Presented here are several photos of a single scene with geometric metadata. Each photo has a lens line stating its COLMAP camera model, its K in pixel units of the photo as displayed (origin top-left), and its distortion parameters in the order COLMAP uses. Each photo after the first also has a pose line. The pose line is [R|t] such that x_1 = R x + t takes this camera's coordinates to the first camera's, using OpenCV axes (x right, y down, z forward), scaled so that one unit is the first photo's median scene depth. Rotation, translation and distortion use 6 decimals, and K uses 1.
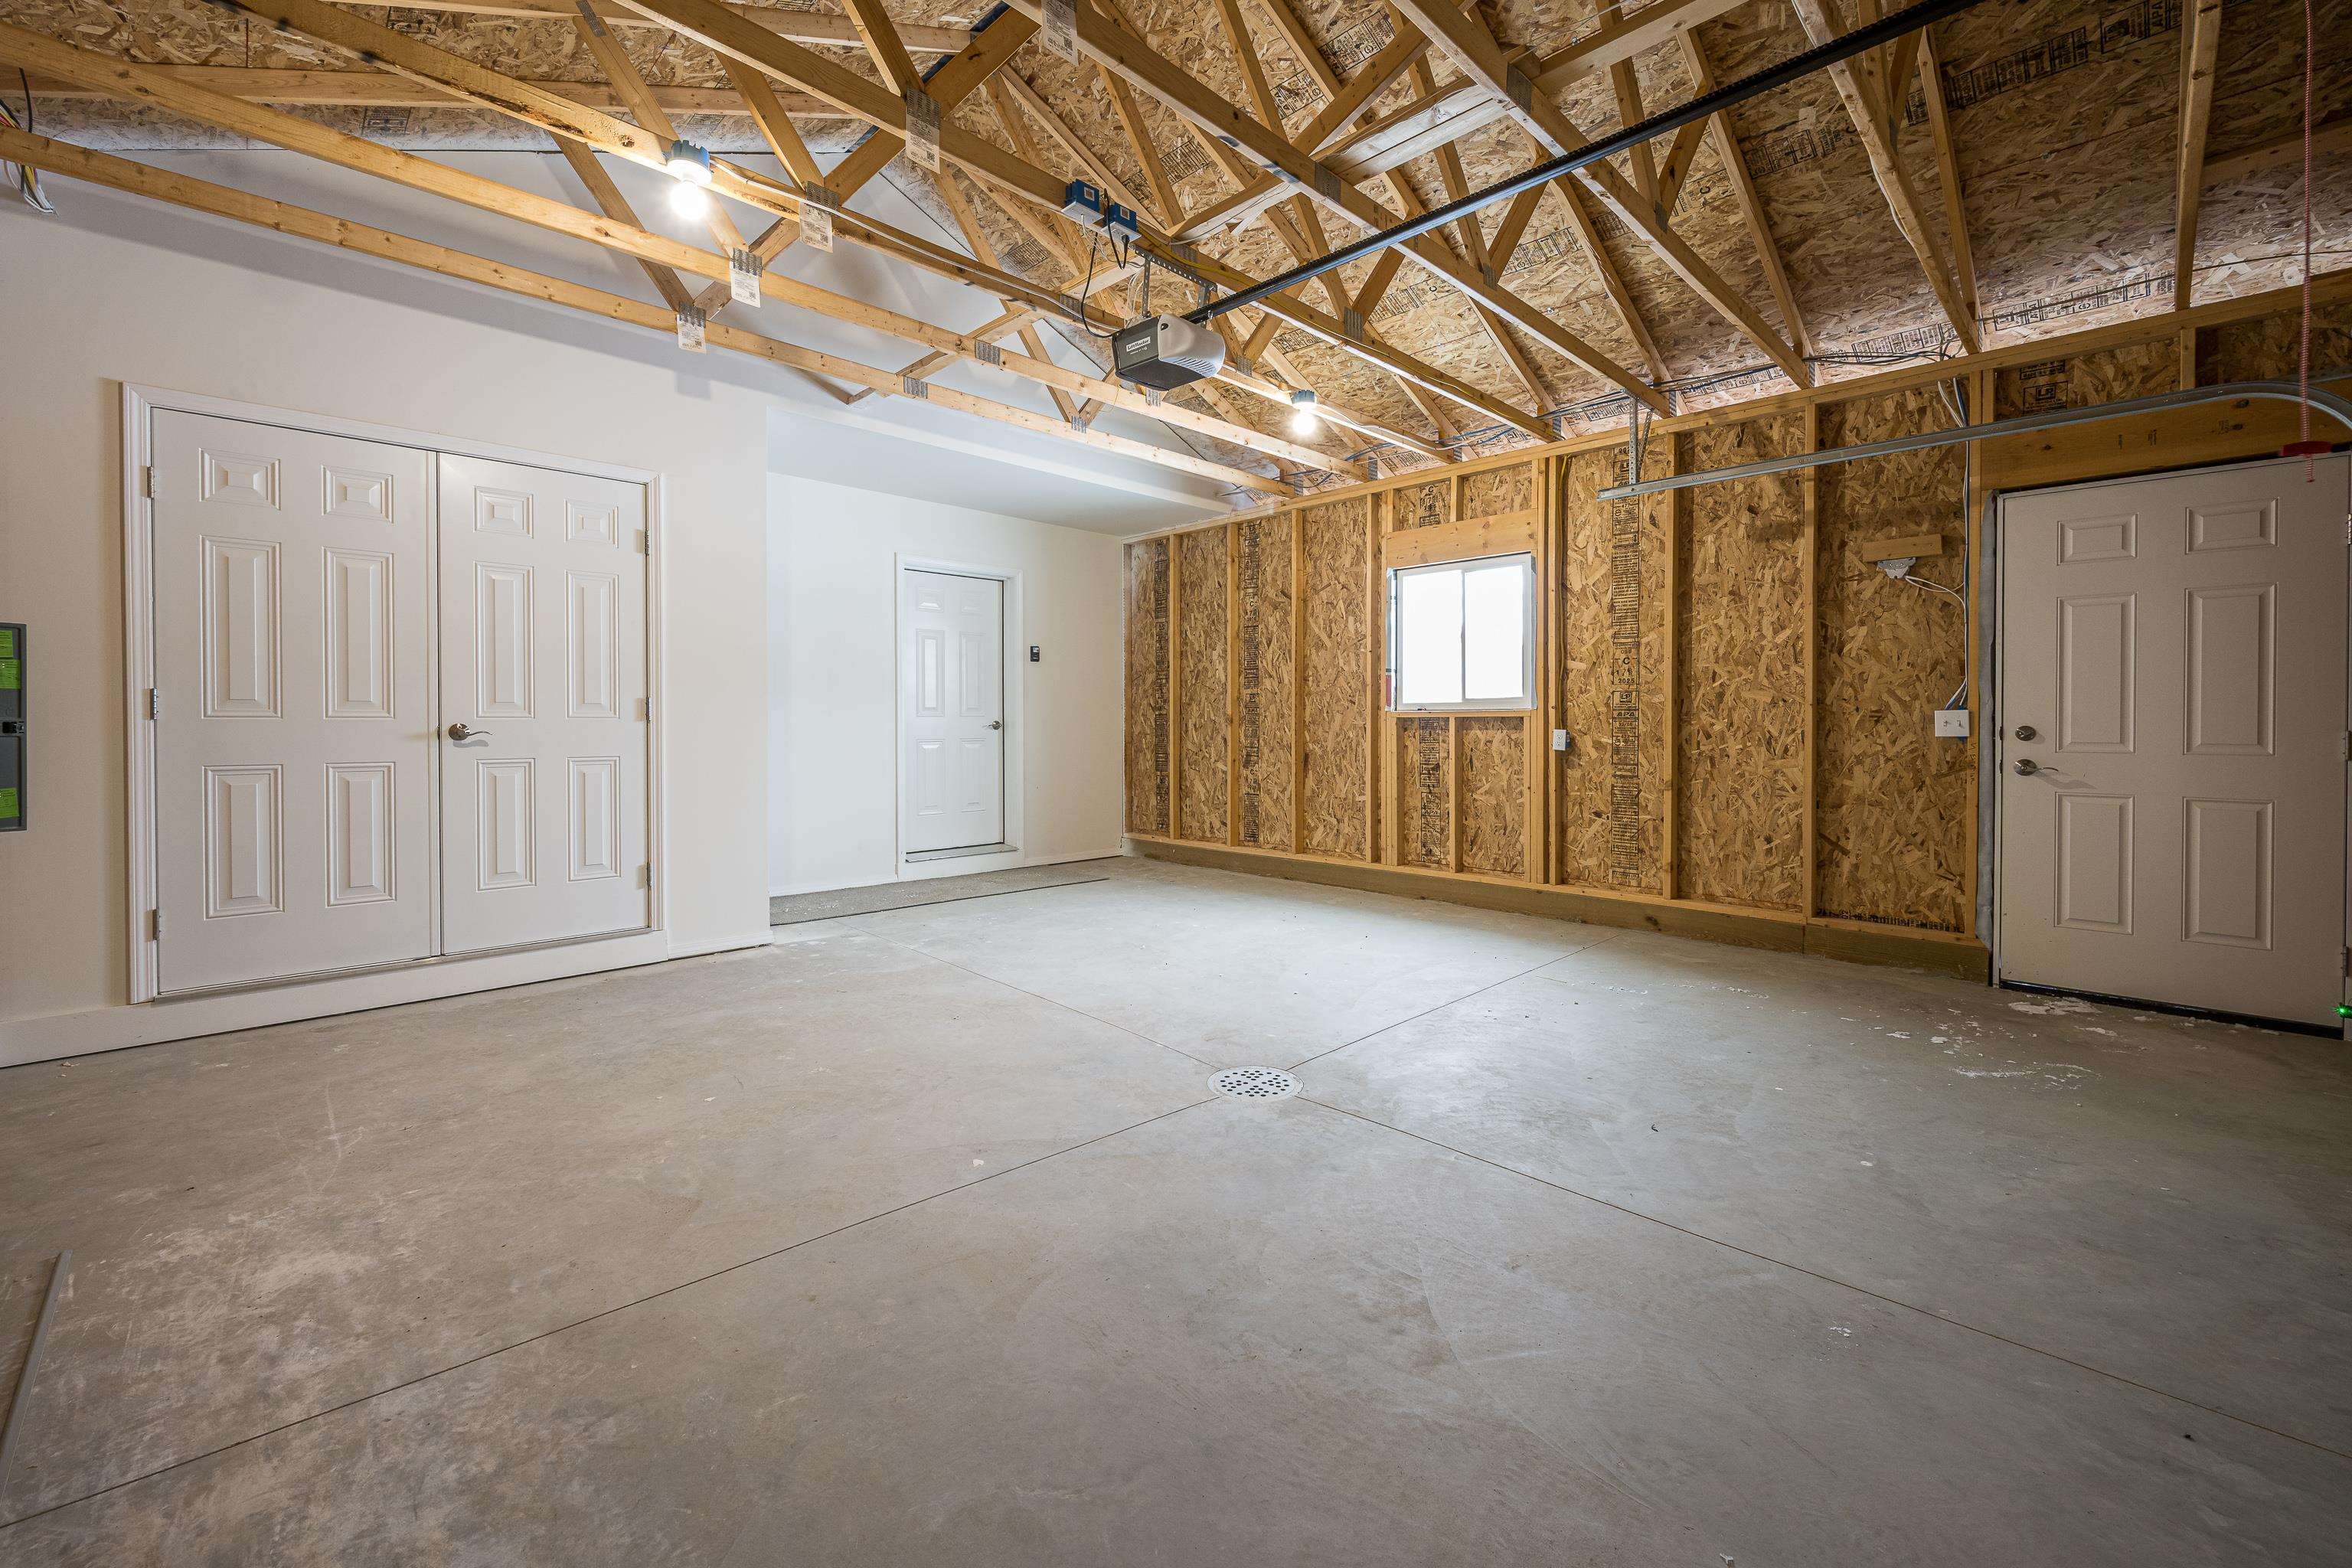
lens RADIAL K [[950.8, 0, 1172.8], [0, 950.8, 730.2], [0, 0, 1]] dist [-0.001179, -0.000573]
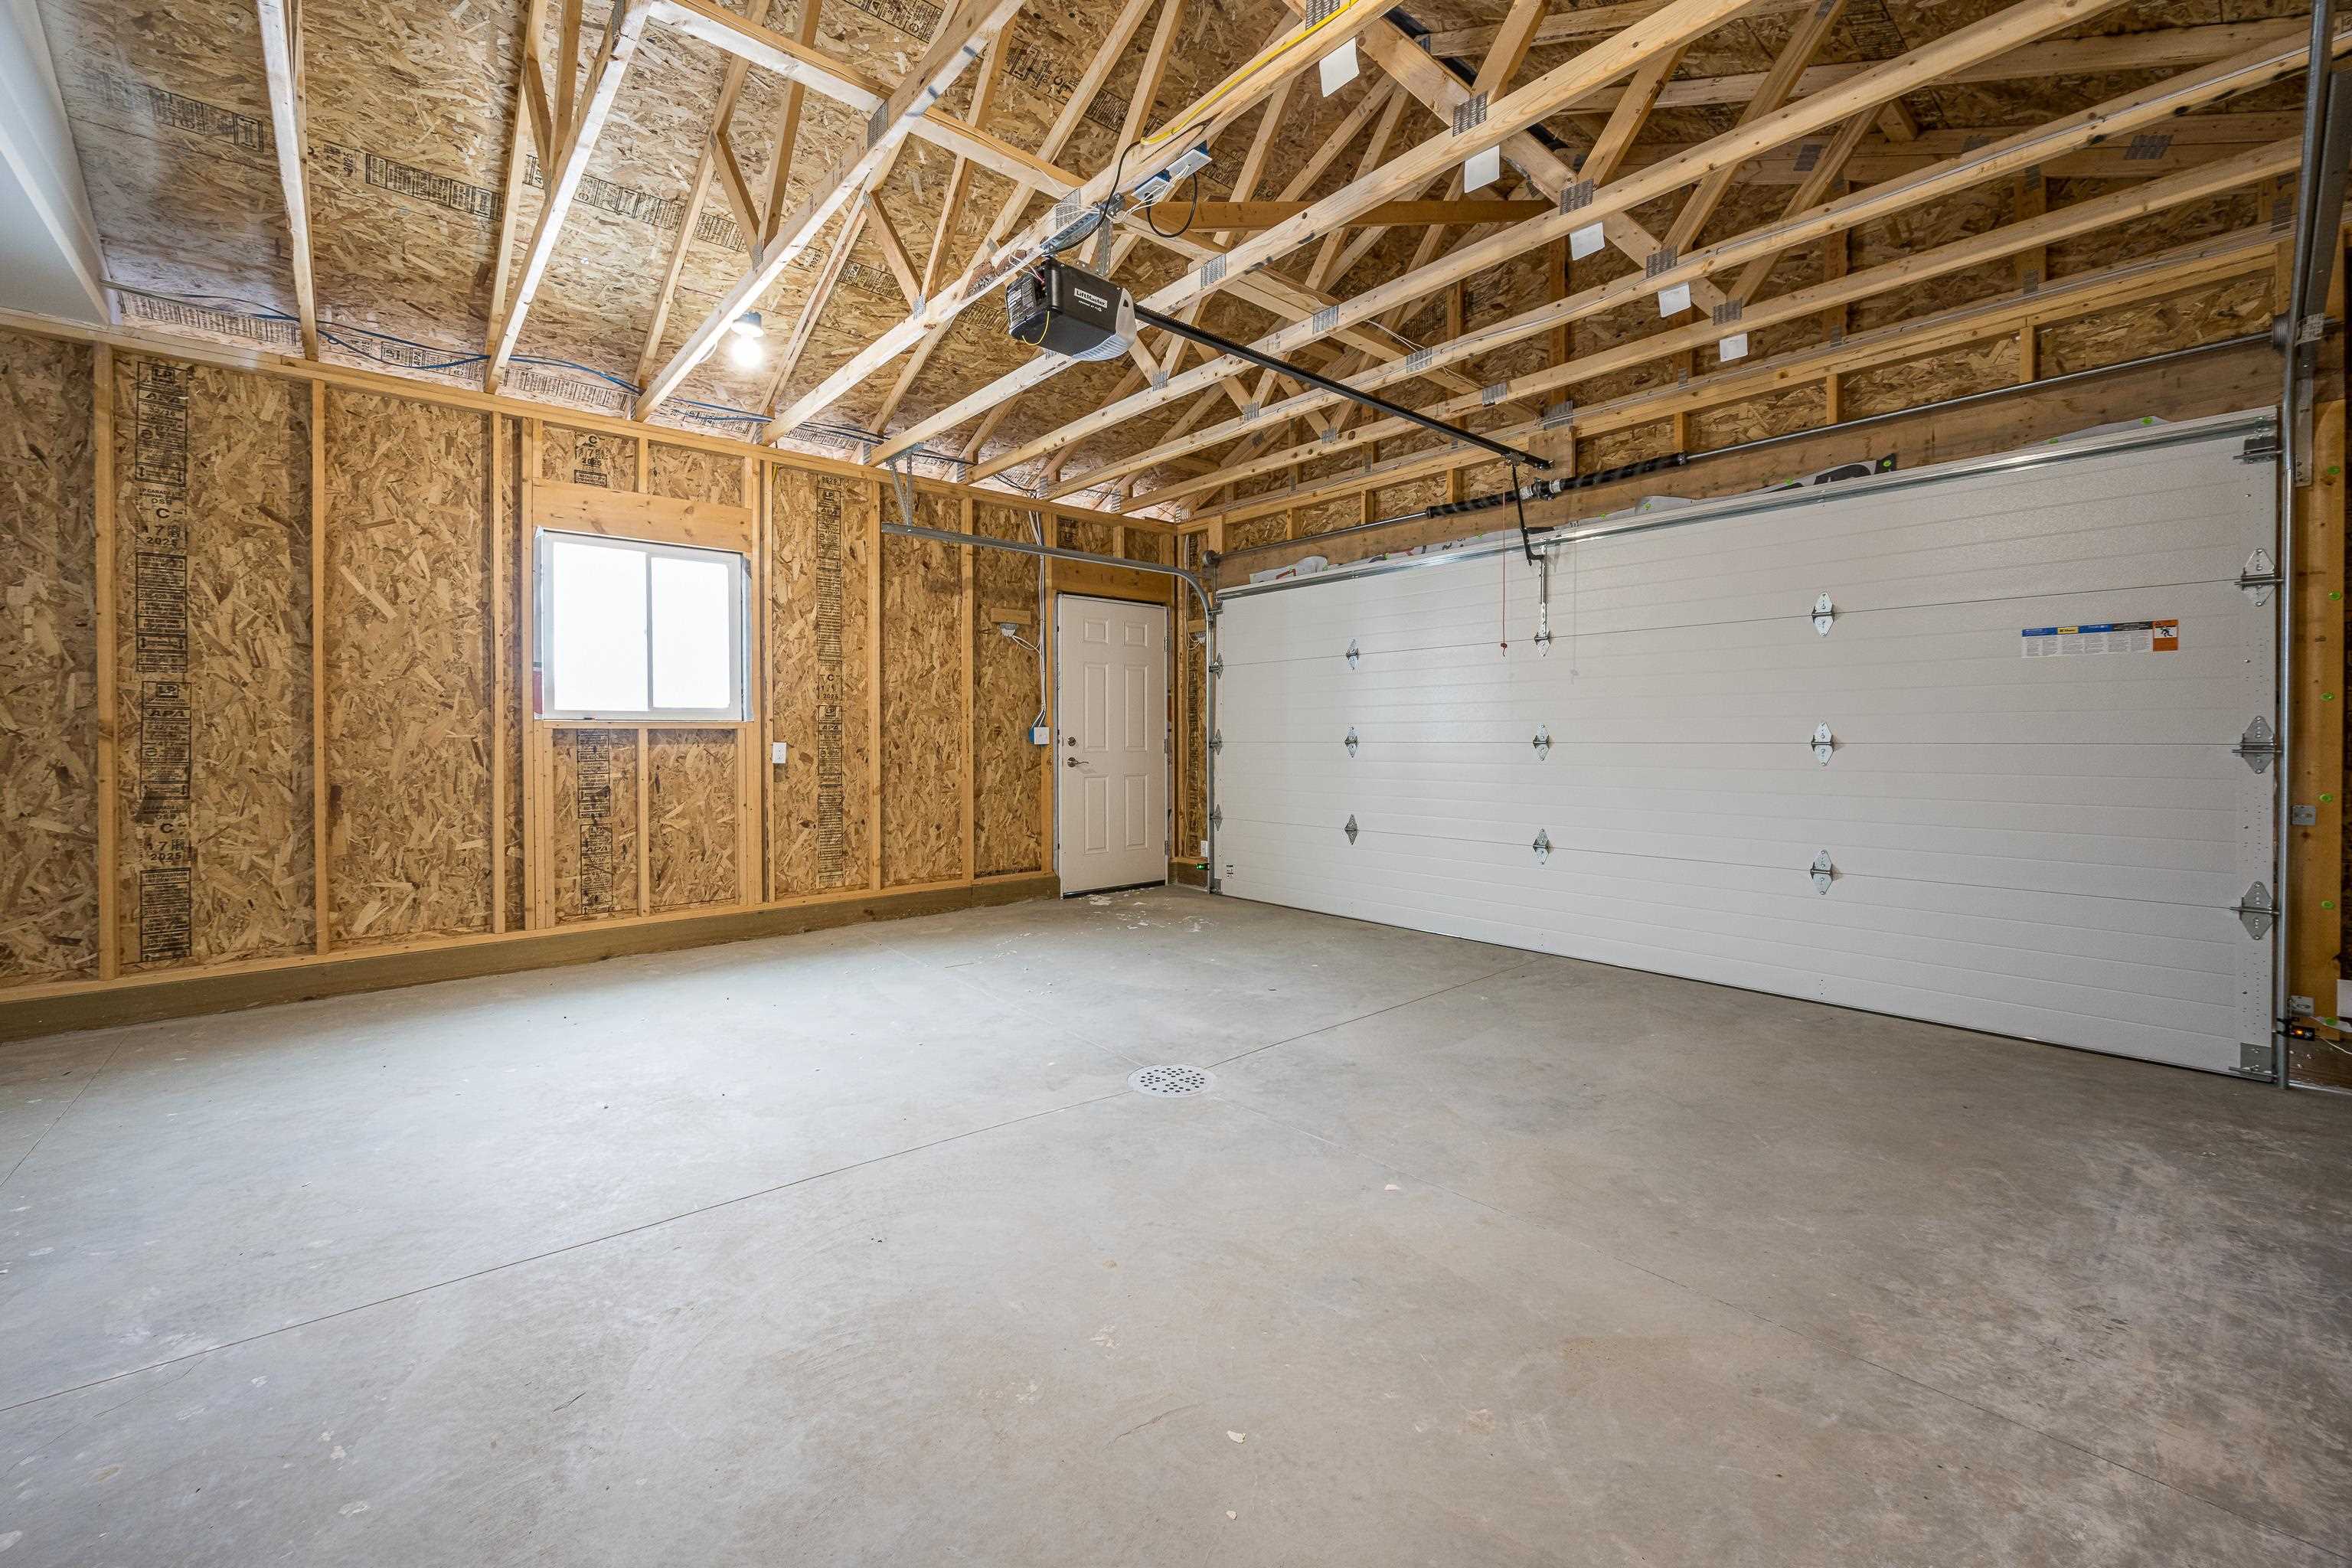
lens RADIAL K [[948.8, 0, 1170.6], [0, 948.8, 739.3], [0, 0, 1]] dist [-0.002039, 0.000335]
pose [[0.063822, -0.004591, 0.997951, -0.610685], [0.008696, 0.999954, 0.004044, -0.004827], [-0.997923, 0.008420, 0.063859, 0.597285]]
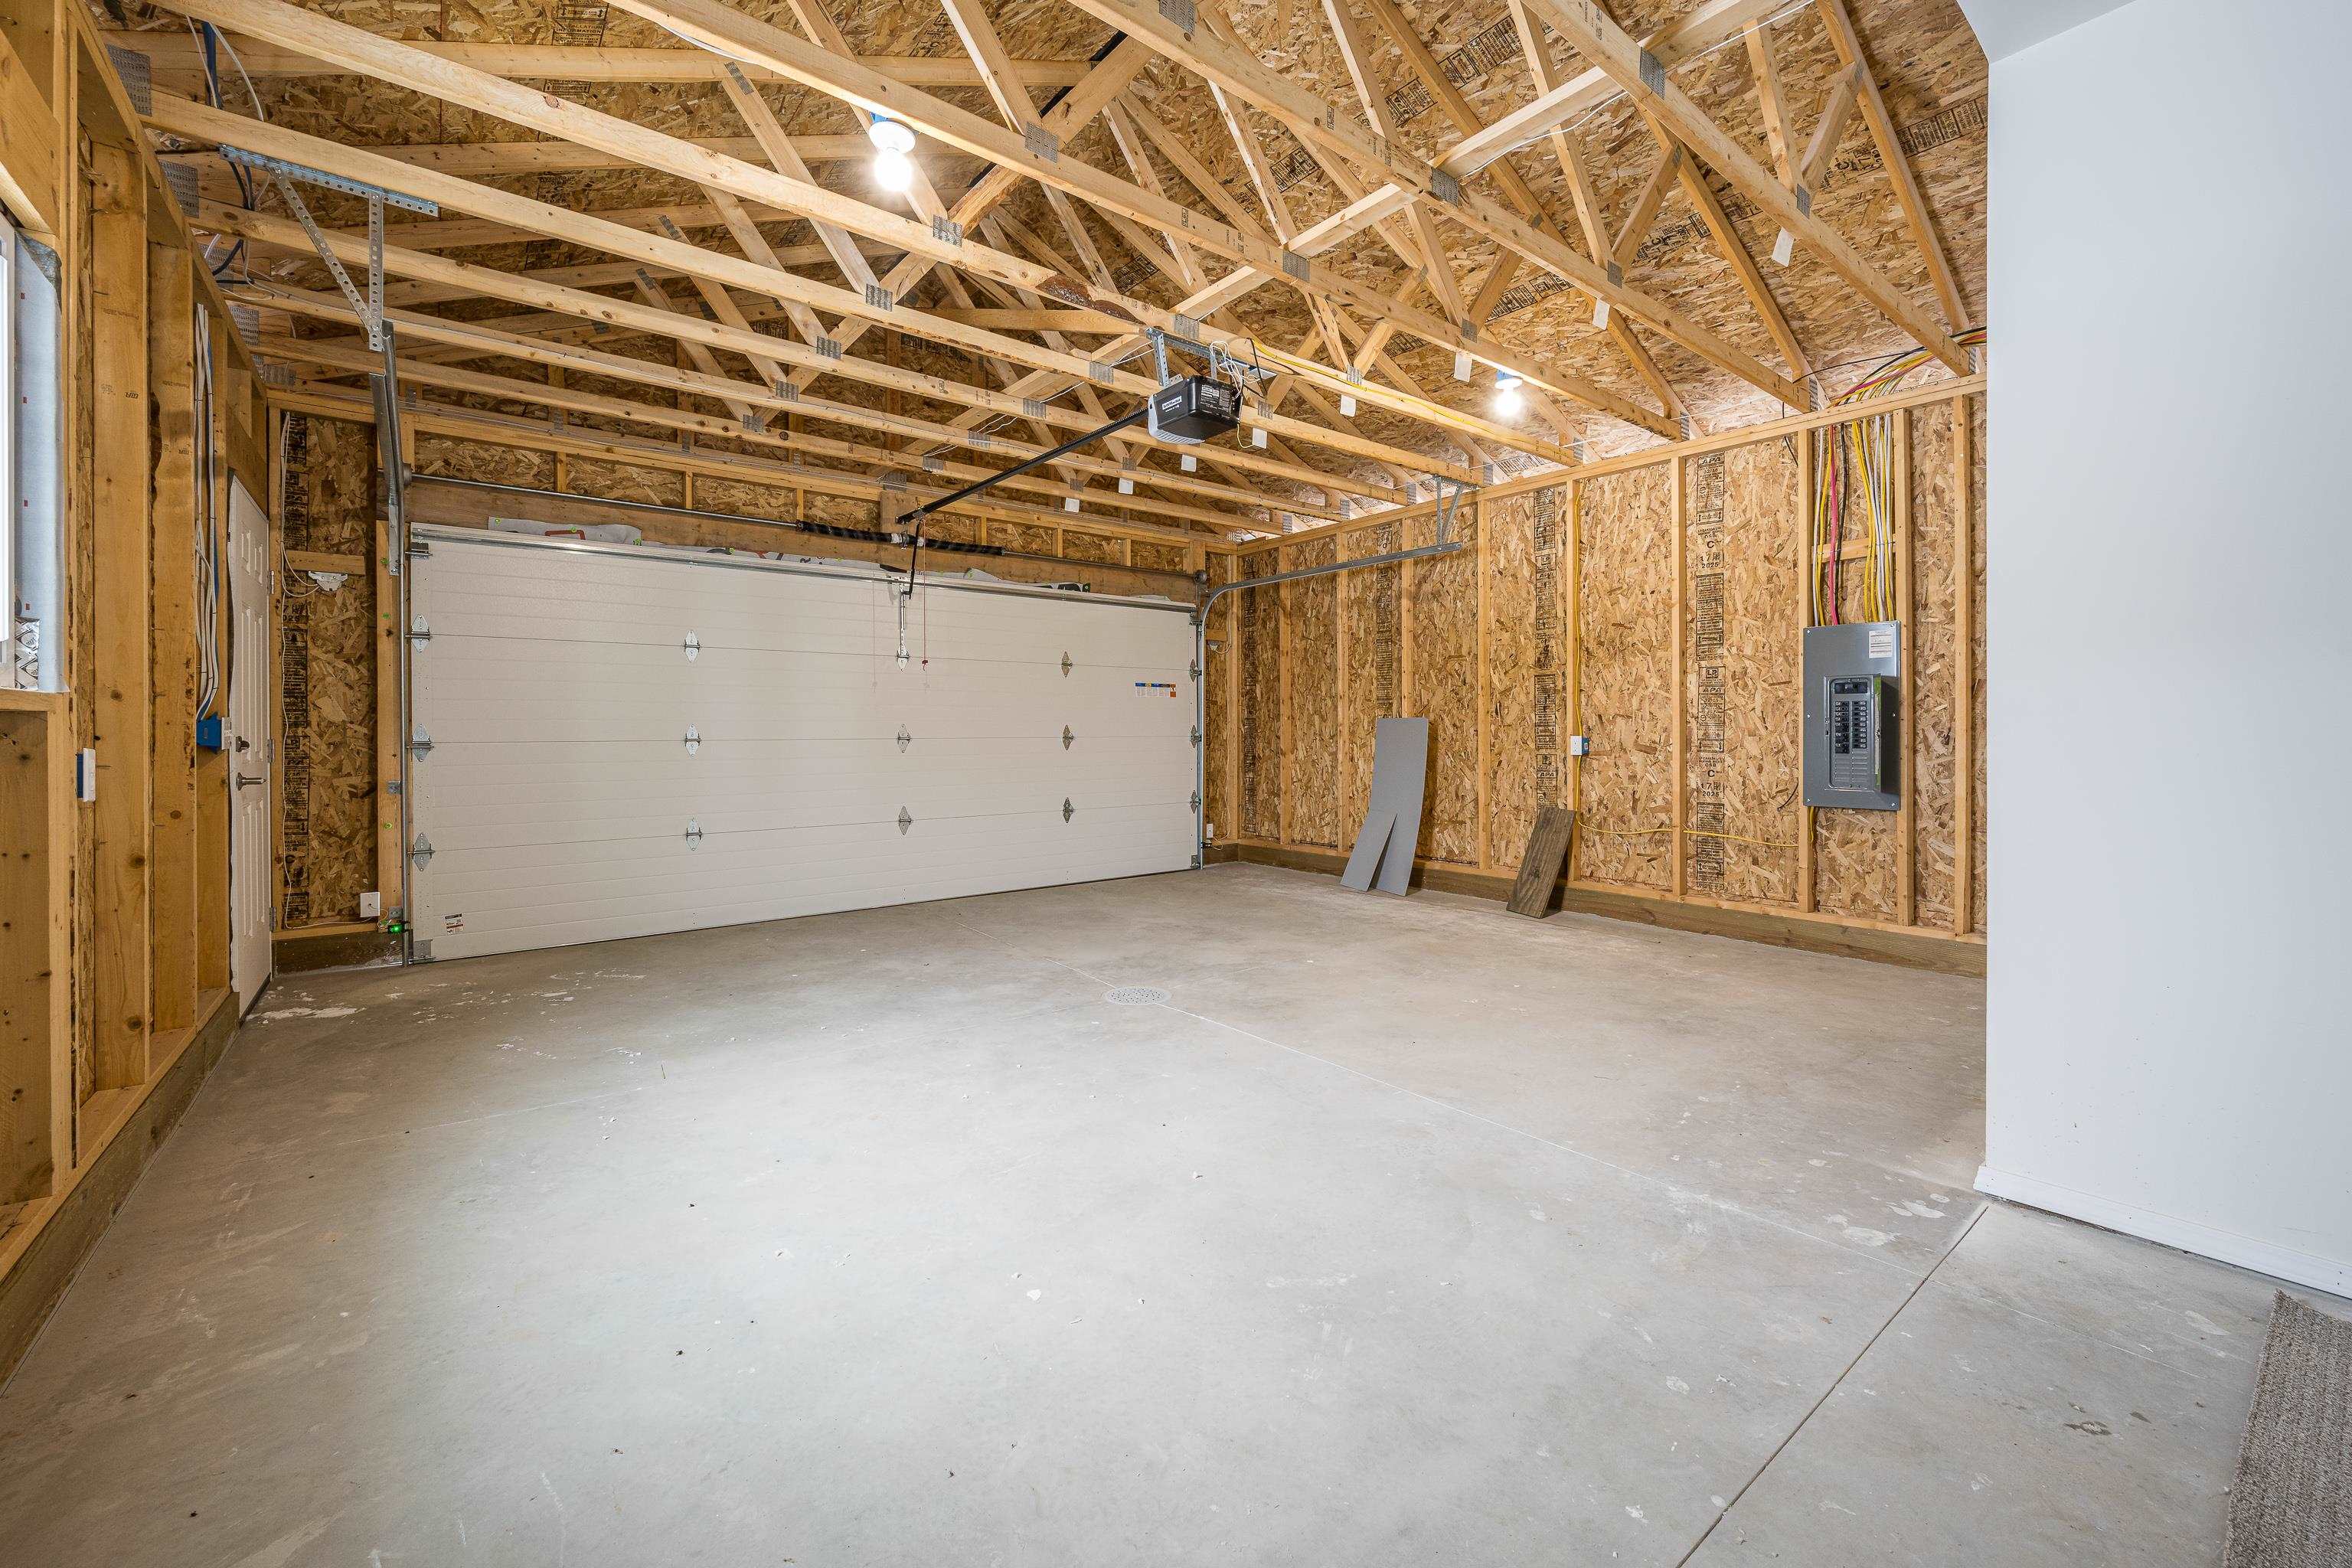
lens RADIAL K [[927.7, 0, 1178.6], [0, 927.7, 734.3], [0, 0, 1]] dist [0.002308, 0.000196]
pose [[-0.994571, 0.001143, 0.104056, -0.075283], [0.002068, 0.999959, 0.008789, -0.009492], [-0.104042, 0.008957, -0.994533, 1.483654]]
